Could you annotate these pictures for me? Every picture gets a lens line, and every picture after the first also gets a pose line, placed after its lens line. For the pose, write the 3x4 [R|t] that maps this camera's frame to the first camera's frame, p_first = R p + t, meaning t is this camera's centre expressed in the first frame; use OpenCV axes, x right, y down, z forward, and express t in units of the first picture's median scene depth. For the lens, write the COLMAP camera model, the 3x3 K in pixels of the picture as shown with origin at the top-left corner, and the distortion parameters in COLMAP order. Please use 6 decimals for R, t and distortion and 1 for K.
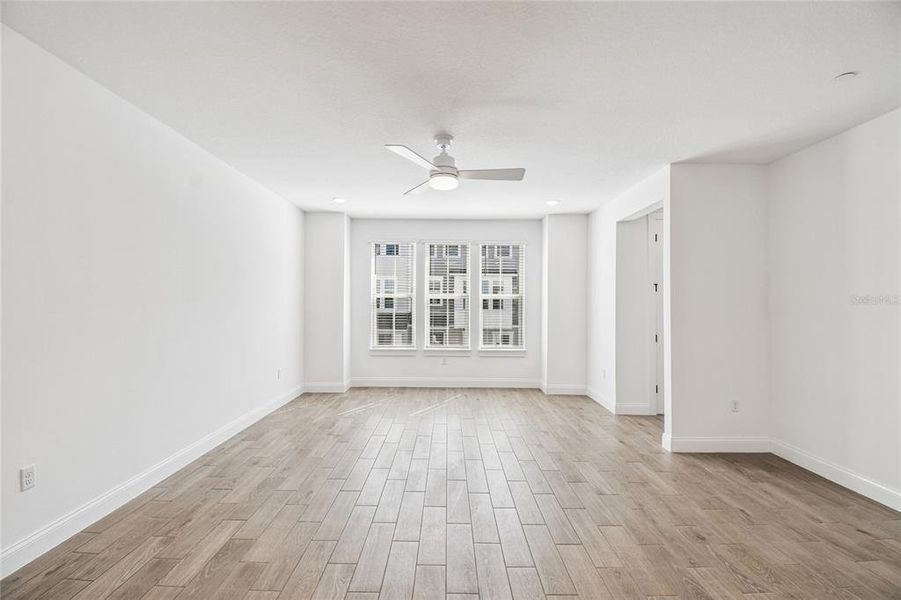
lens RADIAL K [[399.1, 0, 449.4], [0, 399.1, 302.7], [0, 0, 1]] dist [0.010323, -0.020142]
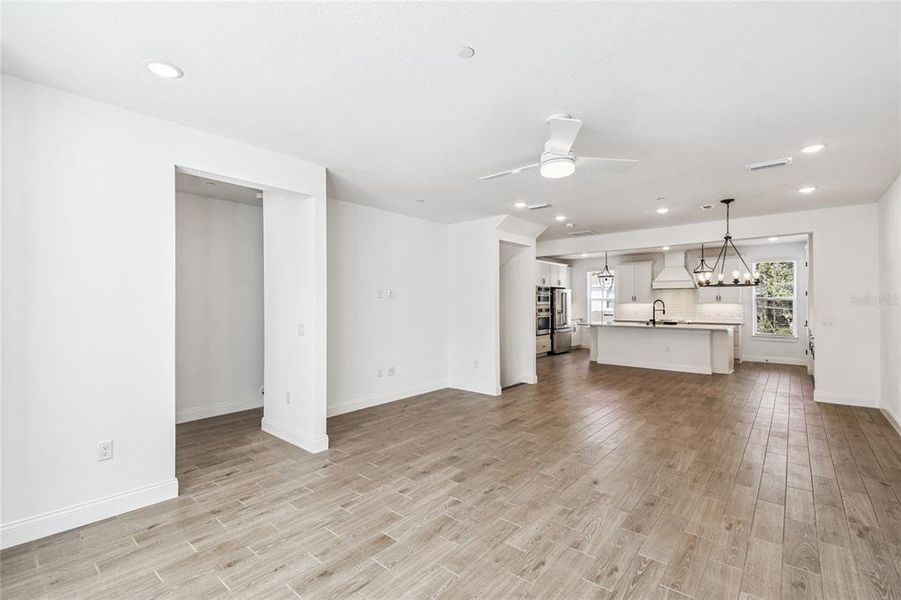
lens RADIAL K [[399.1, 0, 449.4], [0, 399.1, 302.7], [0, 0, 1]] dist [0.010323, -0.020142]
pose [[-0.759875, 0.004617, 0.650052, -0.478145], [0.003276, 0.999989, -0.003274, 0.002960], [-0.650061, -0.000359, -0.759882, 2.141572]]
